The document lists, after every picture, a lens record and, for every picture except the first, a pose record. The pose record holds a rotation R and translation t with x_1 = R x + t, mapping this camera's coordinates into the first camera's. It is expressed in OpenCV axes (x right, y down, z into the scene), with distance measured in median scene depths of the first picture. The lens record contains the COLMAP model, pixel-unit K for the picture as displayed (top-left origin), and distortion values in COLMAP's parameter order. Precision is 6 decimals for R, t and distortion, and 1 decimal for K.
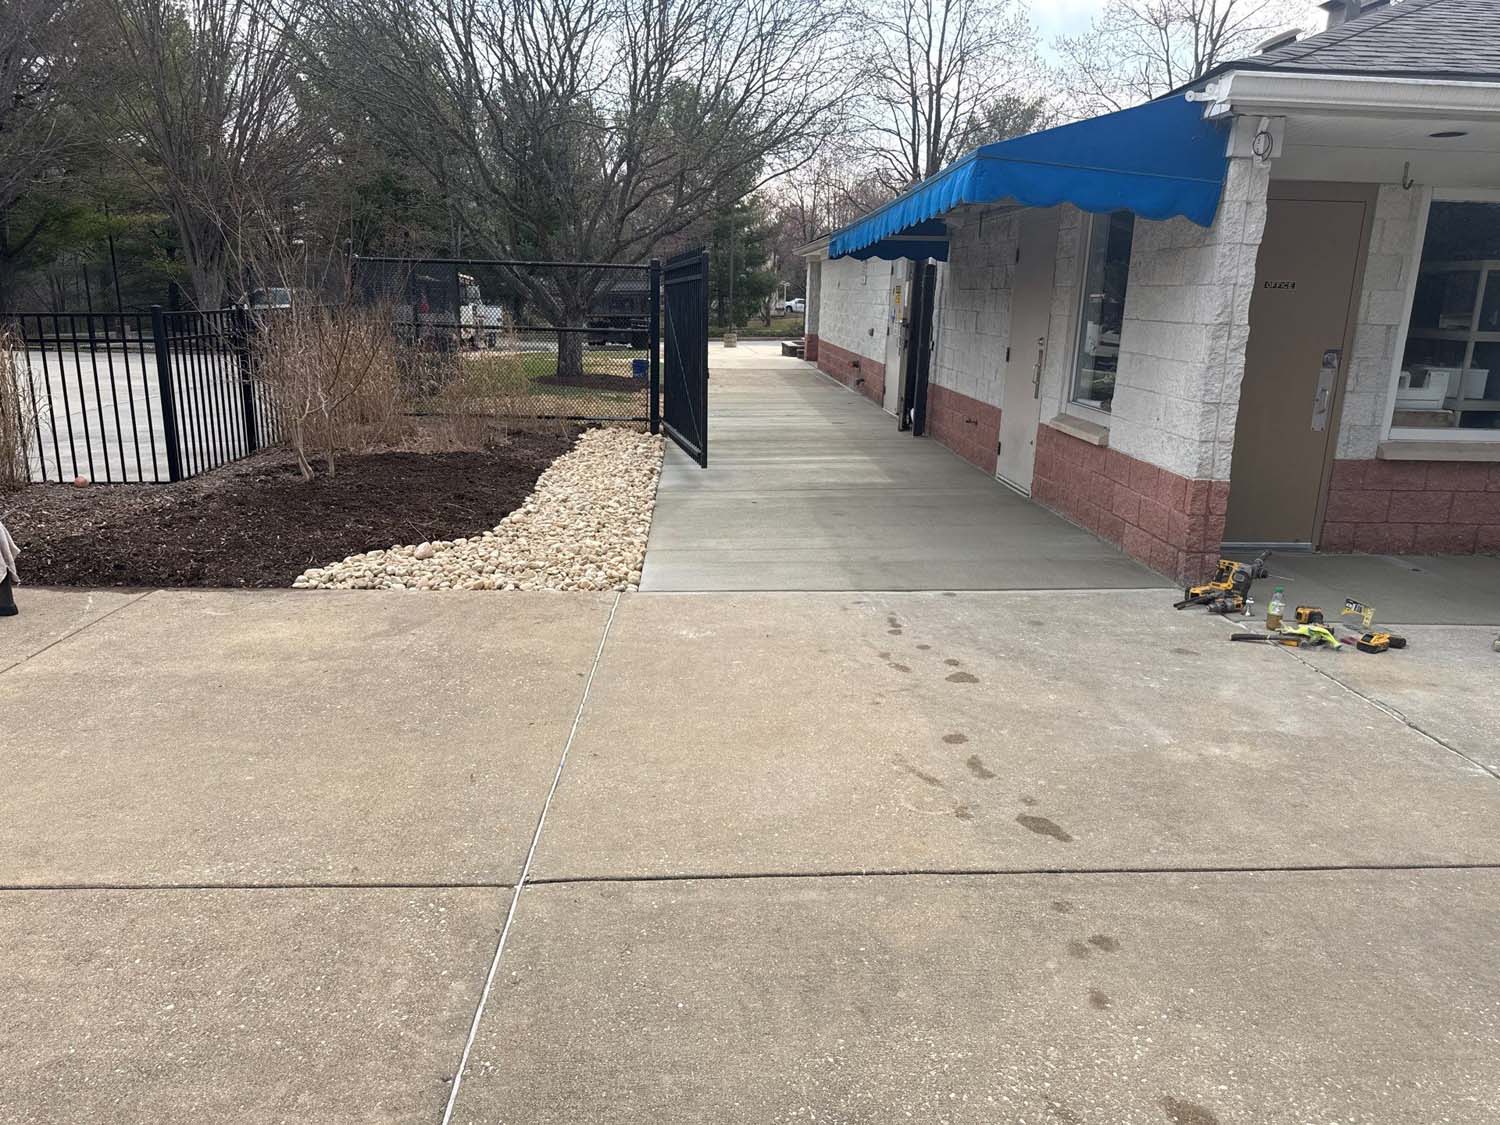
lens RADIAL K [[1059.6, 0, 723.9], [0, 1059.6, 583.2], [0, 0, 1]] dist [0.047618, -0.059642]
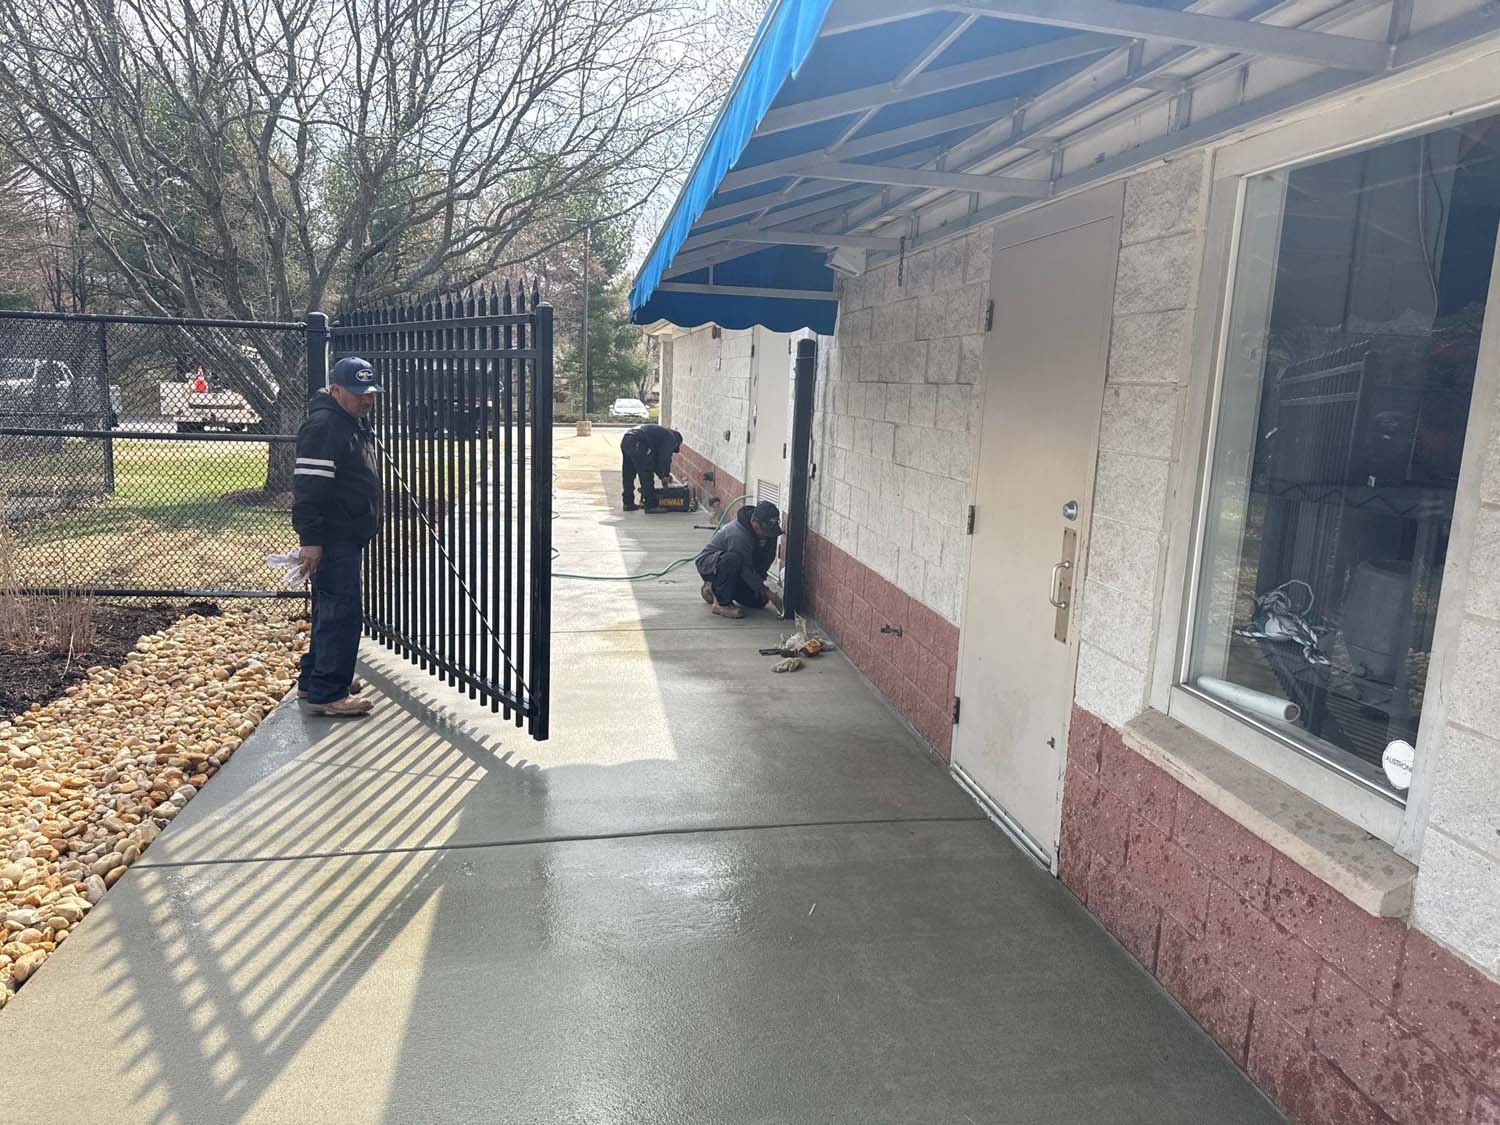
lens RADIAL K [[1059.6, 0, 738.8], [0, 1059.6, 567.3], [0, 0, 1]] dist [0.047618, -0.059642]
pose [[0.992459, -0.001314, 0.122572, 0.095784], [0.012152, 0.996072, -0.087708, -0.138860], [-0.121975, 0.088536, 0.988576, 0.494940]]
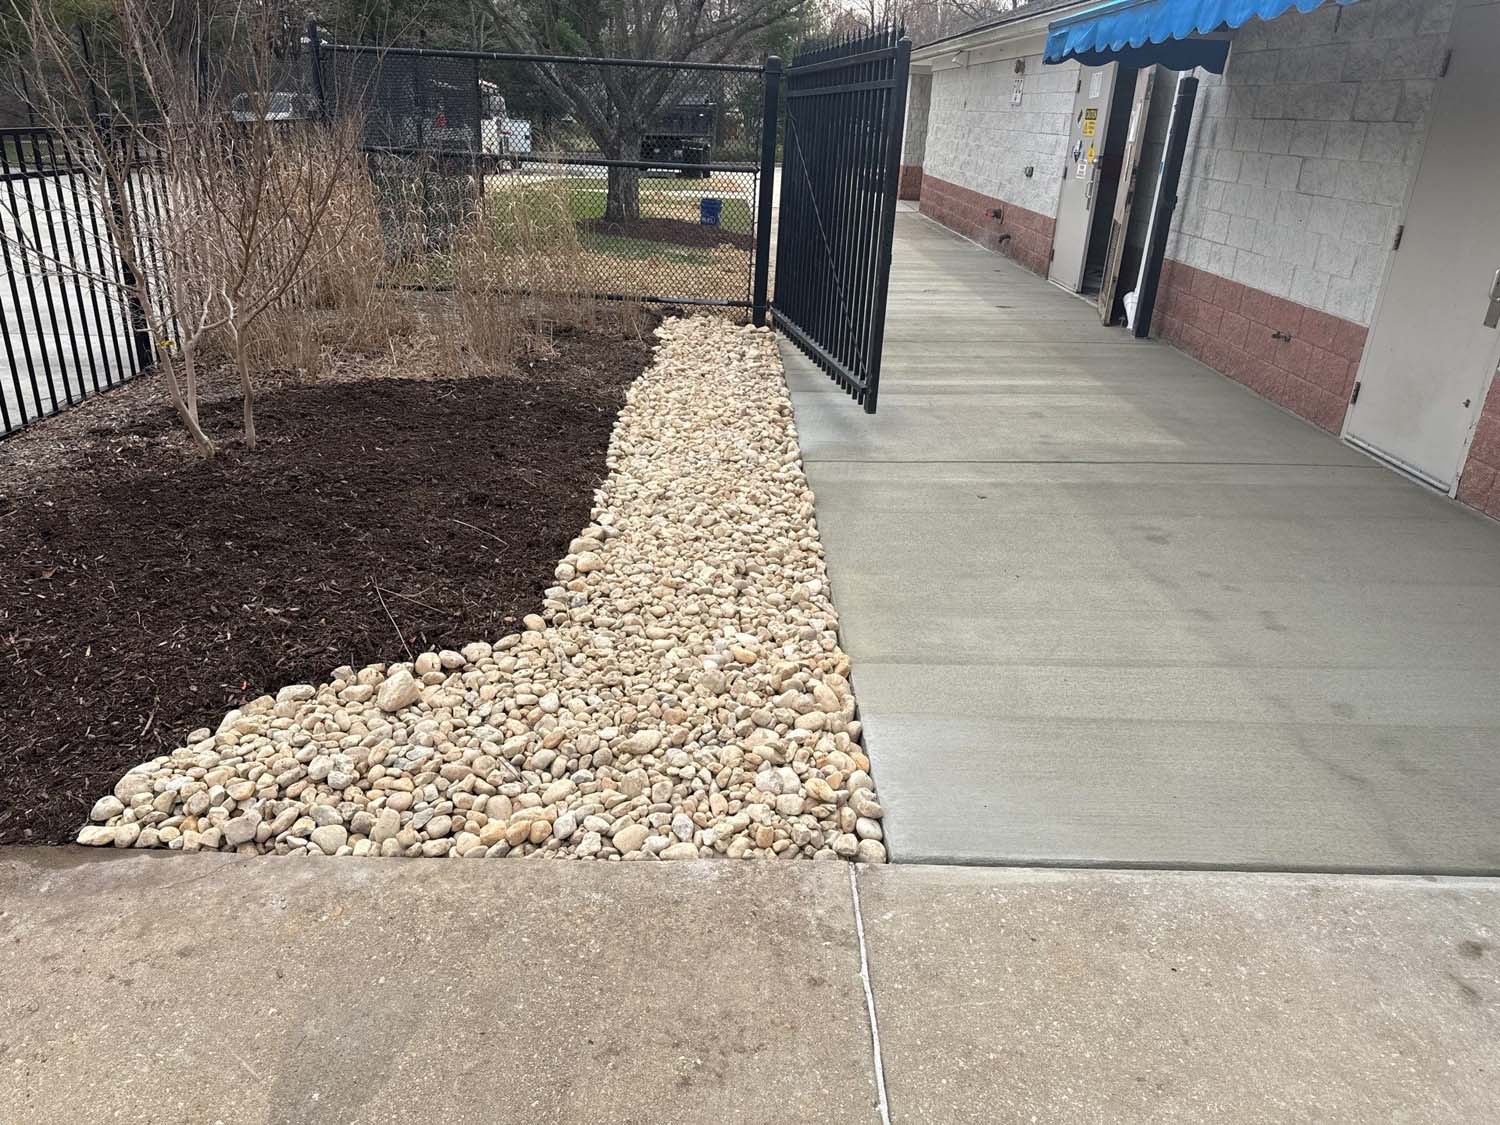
lens RADIAL K [[1059.6, 0, 736.5], [0, 1059.6, 566.4], [0, 0, 1]] dist [0.047618, -0.059642]
pose [[0.999570, 0.027769, -0.009466, -0.082496], [-0.026192, 0.990014, 0.138513, -0.096130], [0.013218, -0.138205, 0.990315, 0.343760]]
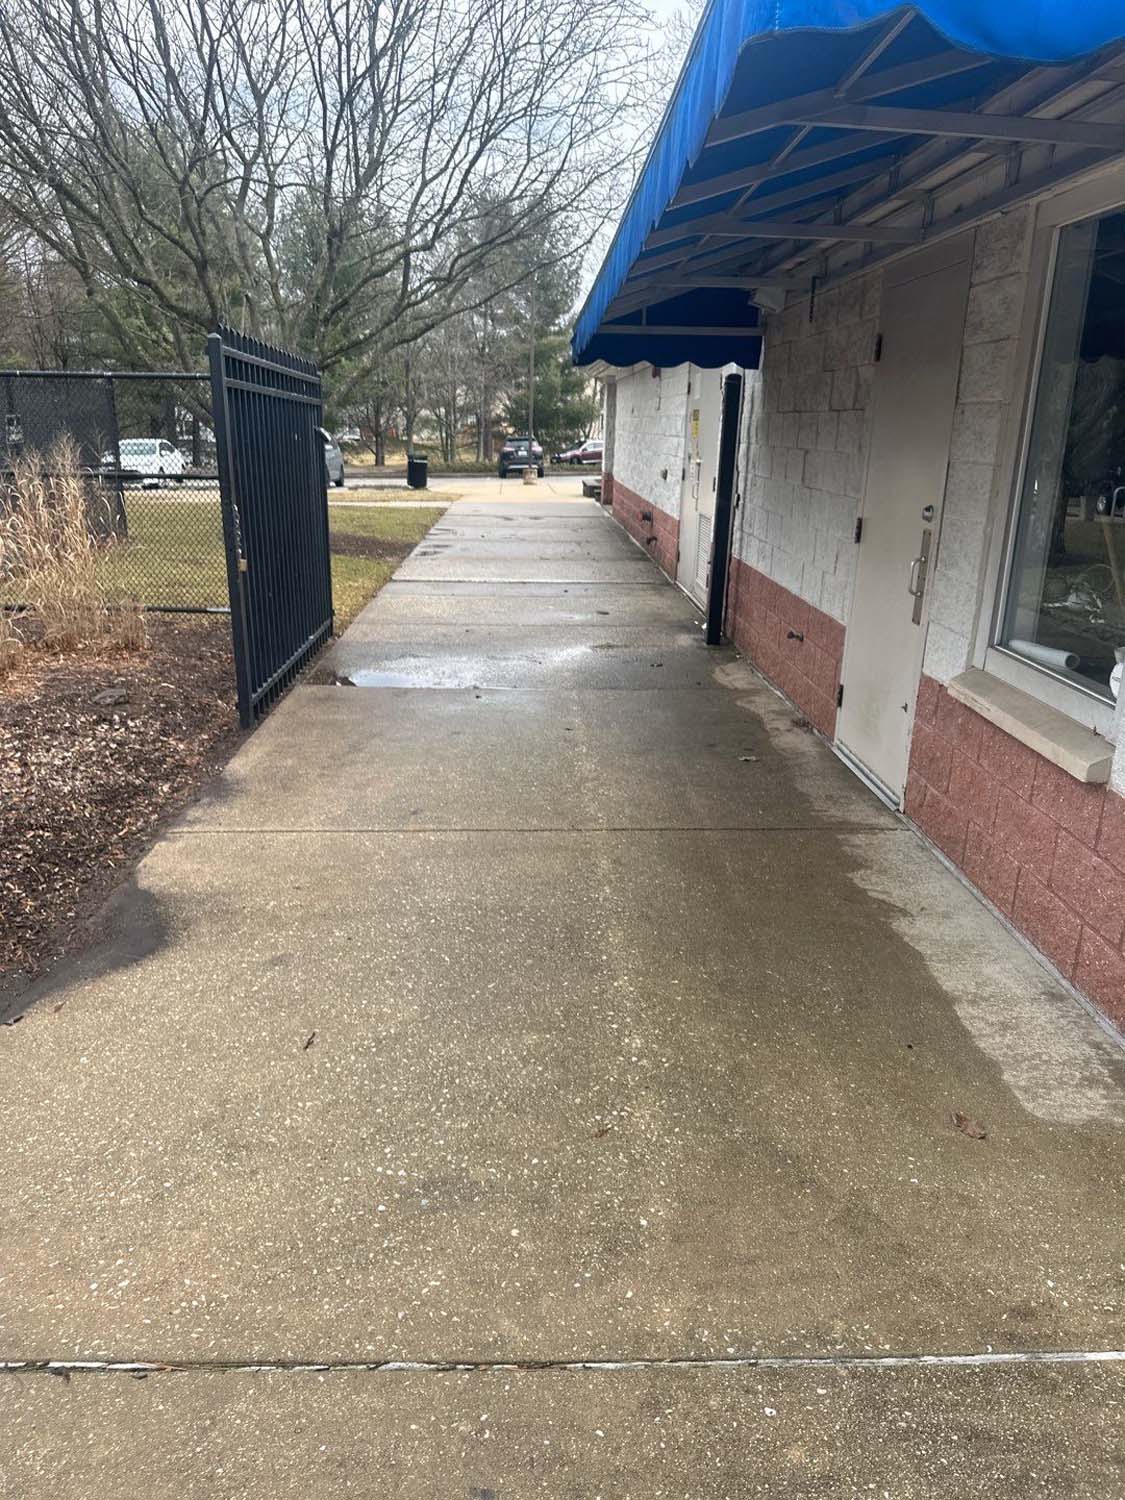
lens RADIAL K [[1059.6, 0, 533.8], [0, 1059.6, 763.9], [0, 0, 1]] dist [0.047618, -0.059642]
pose [[0.999832, 0.001547, -0.018288, 0.097572], [-0.000751, 0.999055, 0.043461, -0.106272], [0.018338, -0.043440, 0.998888, 0.395675]]
